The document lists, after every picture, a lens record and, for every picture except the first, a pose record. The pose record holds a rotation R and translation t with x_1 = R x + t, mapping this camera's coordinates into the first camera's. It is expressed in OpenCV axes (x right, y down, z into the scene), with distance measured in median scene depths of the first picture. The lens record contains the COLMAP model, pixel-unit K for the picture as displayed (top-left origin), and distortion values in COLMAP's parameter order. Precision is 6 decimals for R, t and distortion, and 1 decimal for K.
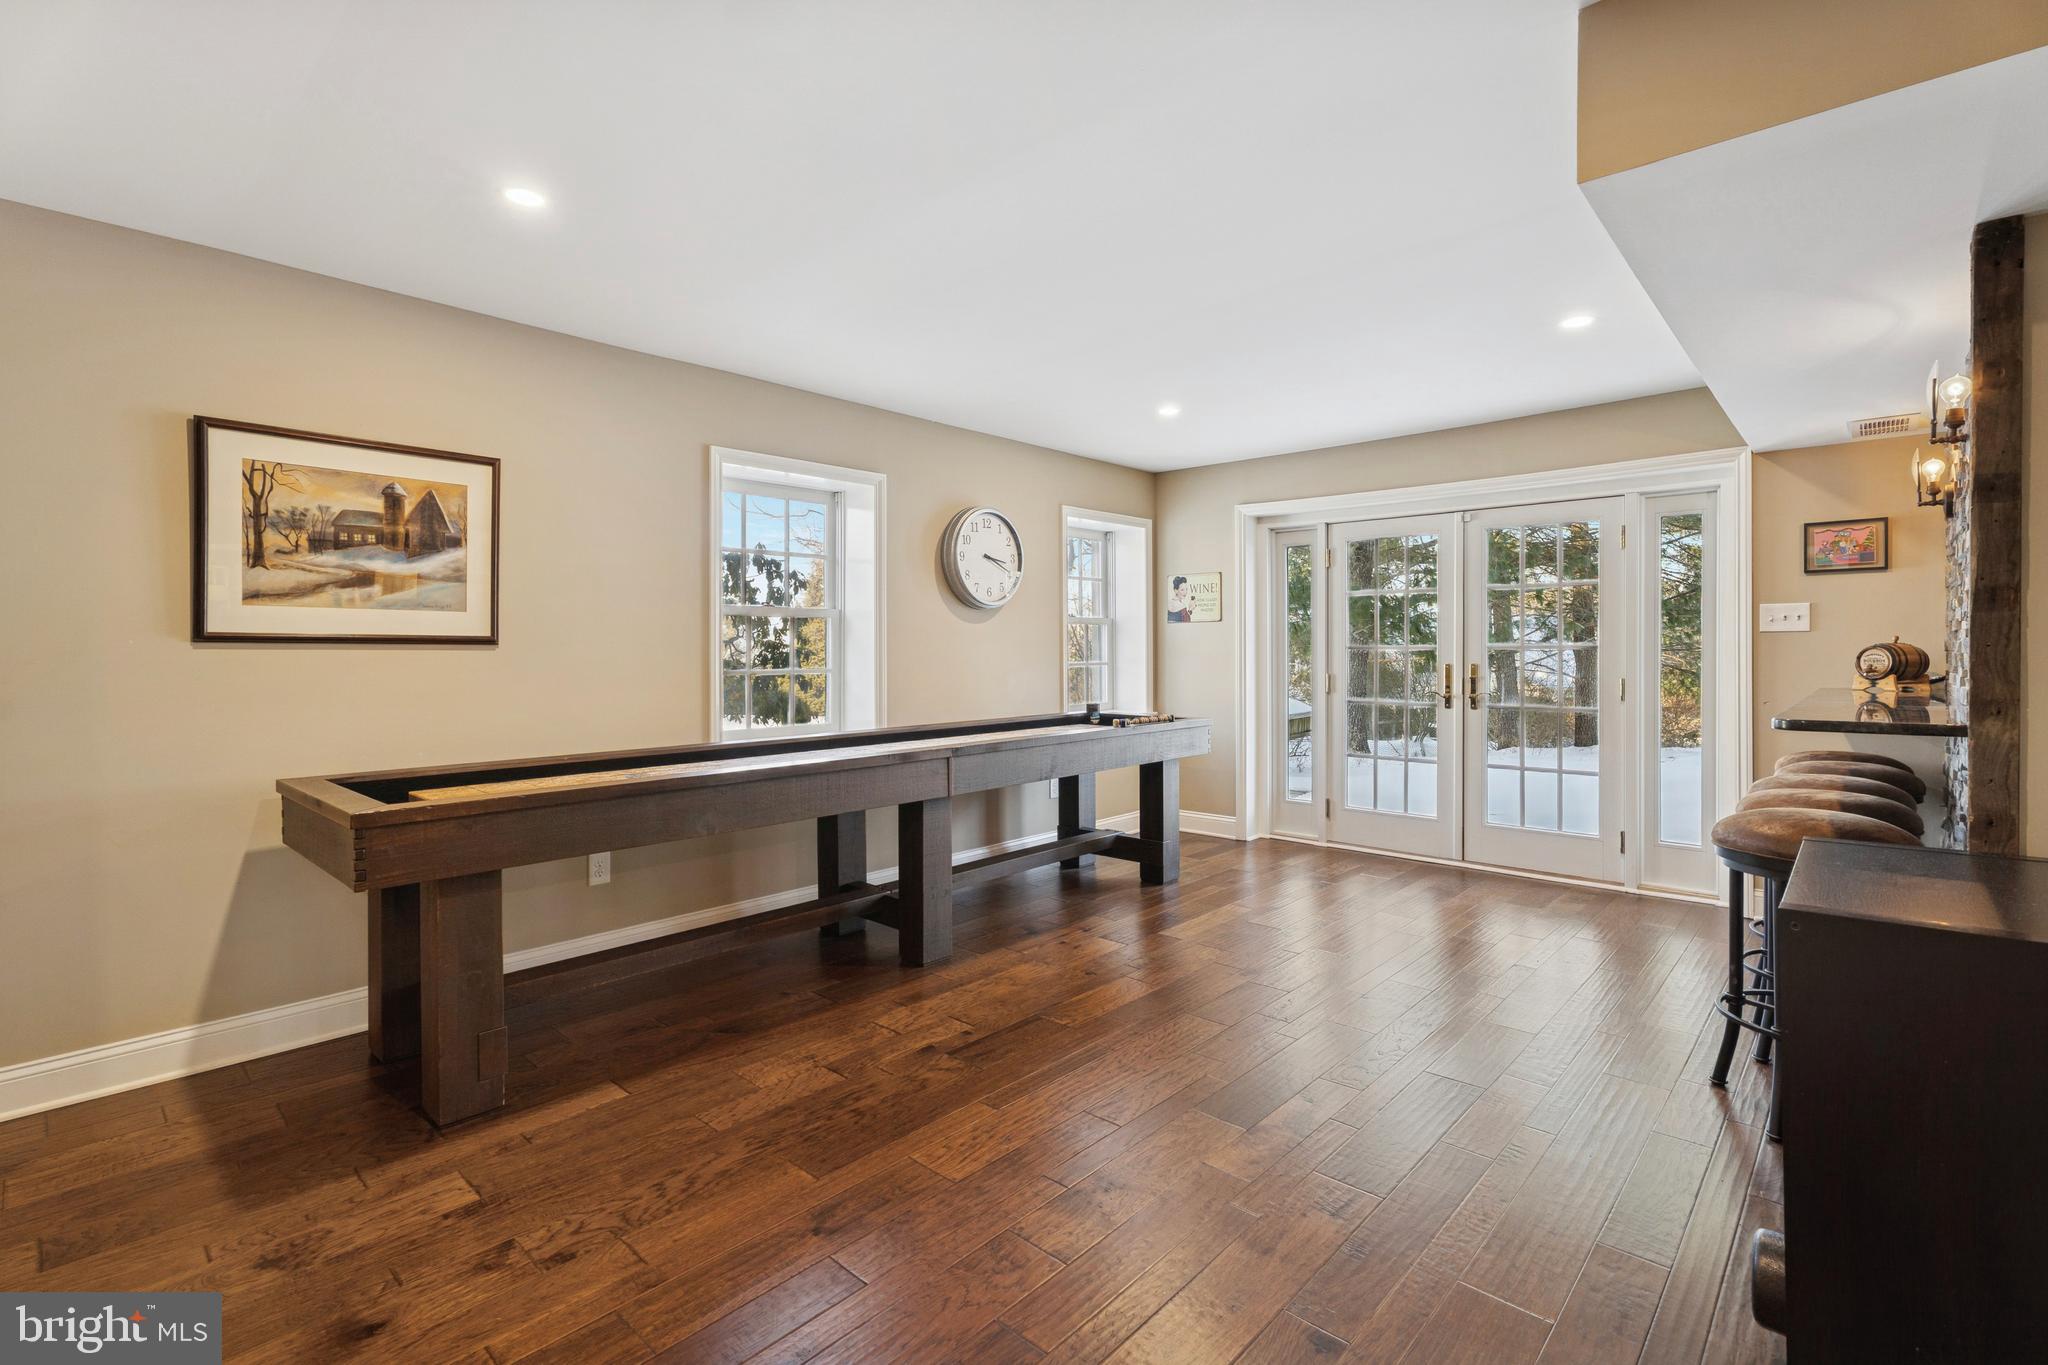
lens RADIAL K [[924.5, 0, 1026.0], [0, 924.5, 674.0], [0, 0, 1]] dist [0.002456, -0.000055]
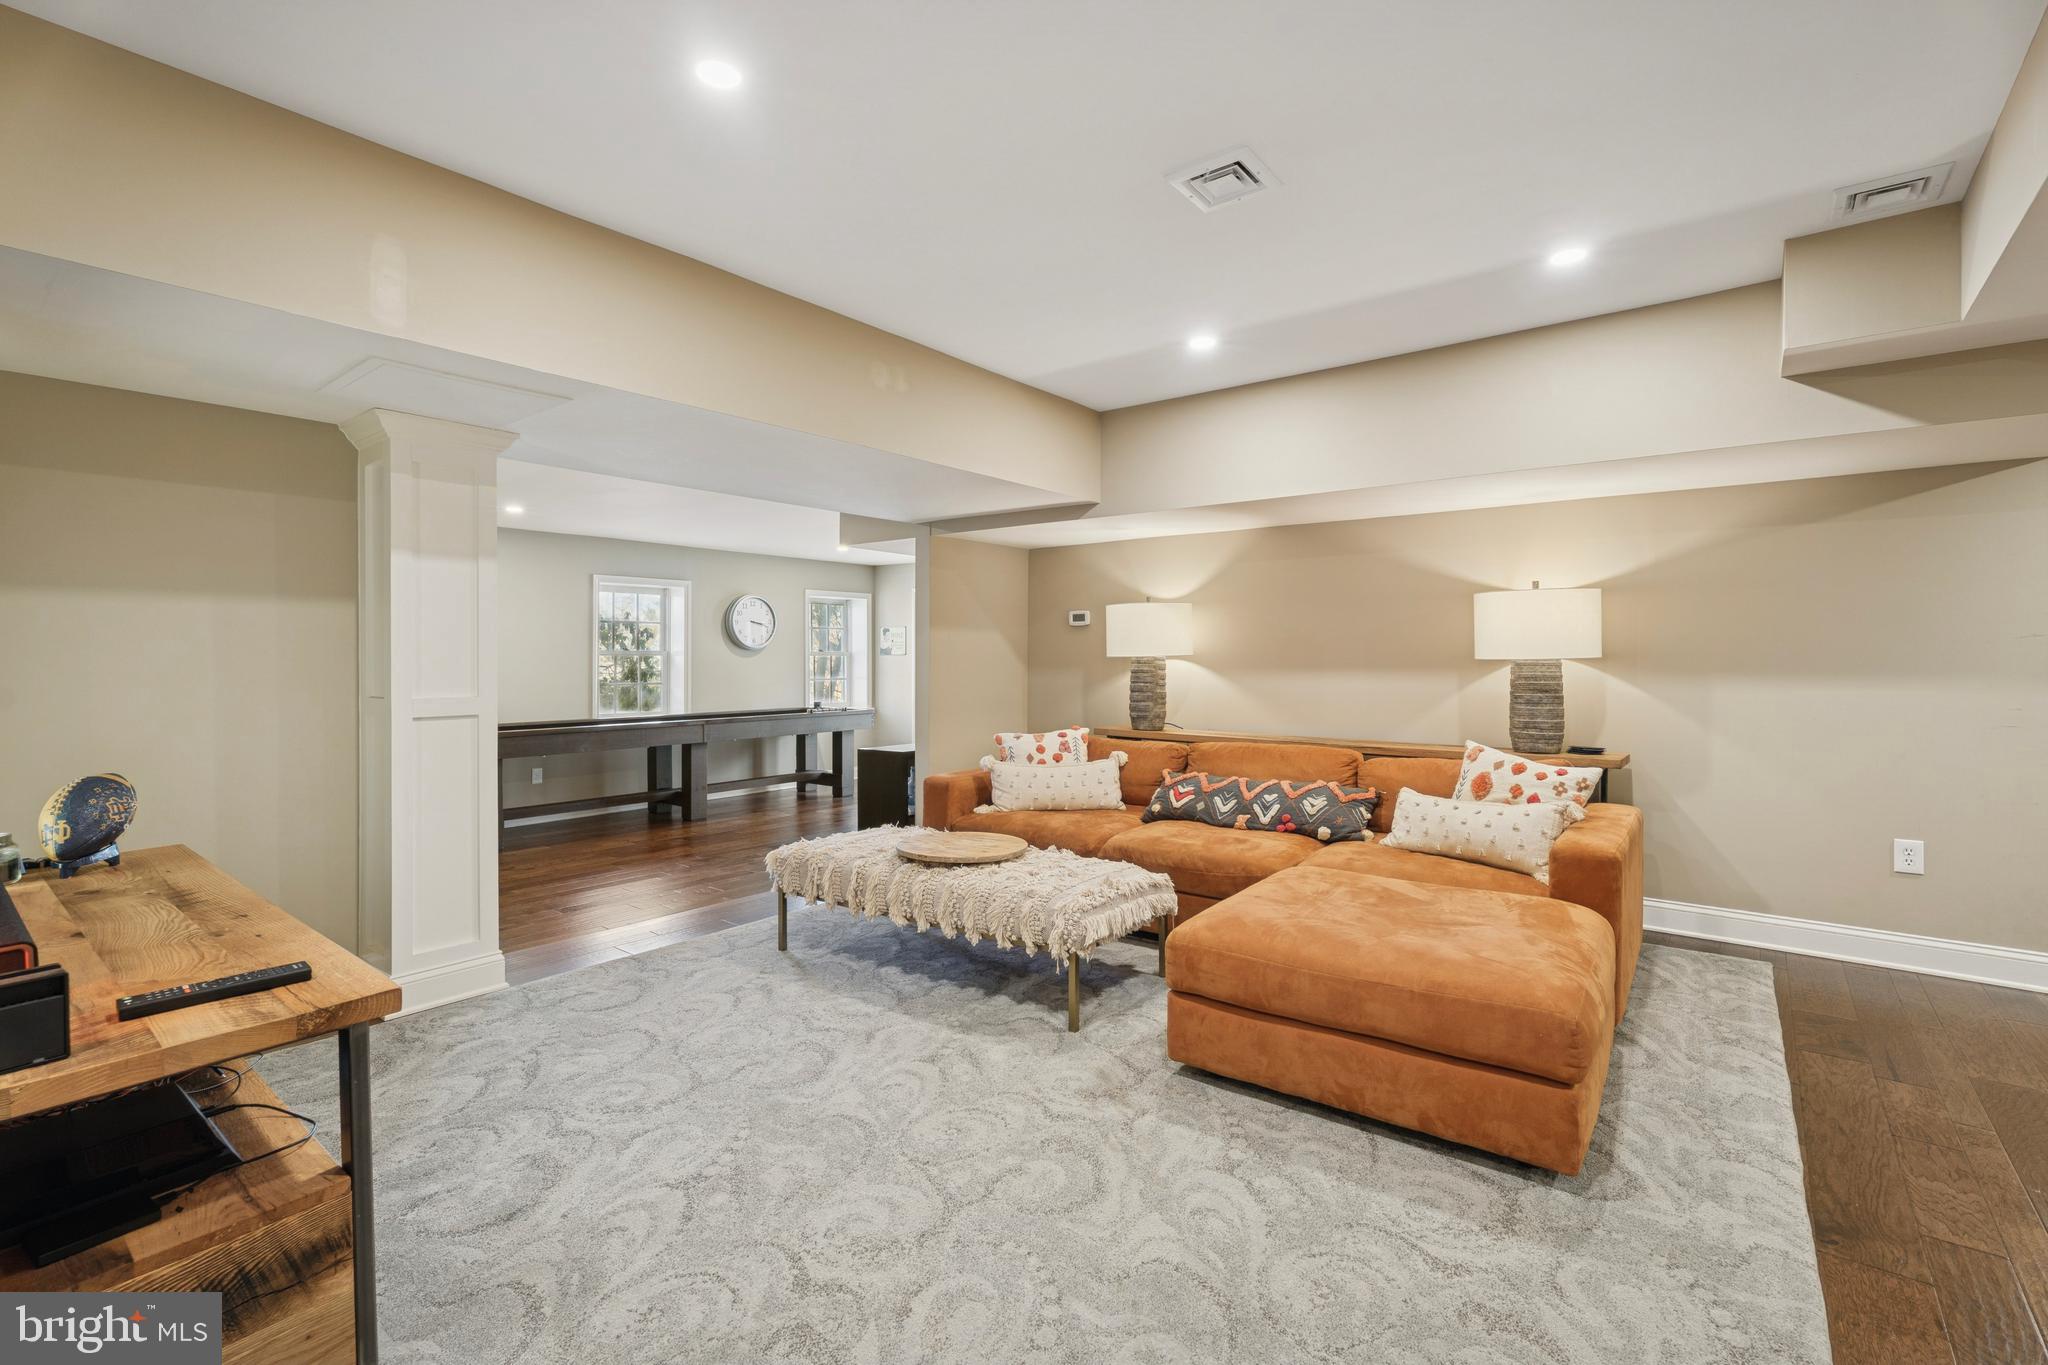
lens RADIAL K [[924.5, 0, 1023.2], [0, 924.5, 673.3], [0, 0, 1]] dist [0.002456, -0.000055]
pose [[0.997389, 0.001250, 0.072209, 0.371516], [-0.000272, 0.999908, -0.013542, 0.000674], [-0.072219, 0.013487, 0.997298, -0.895995]]
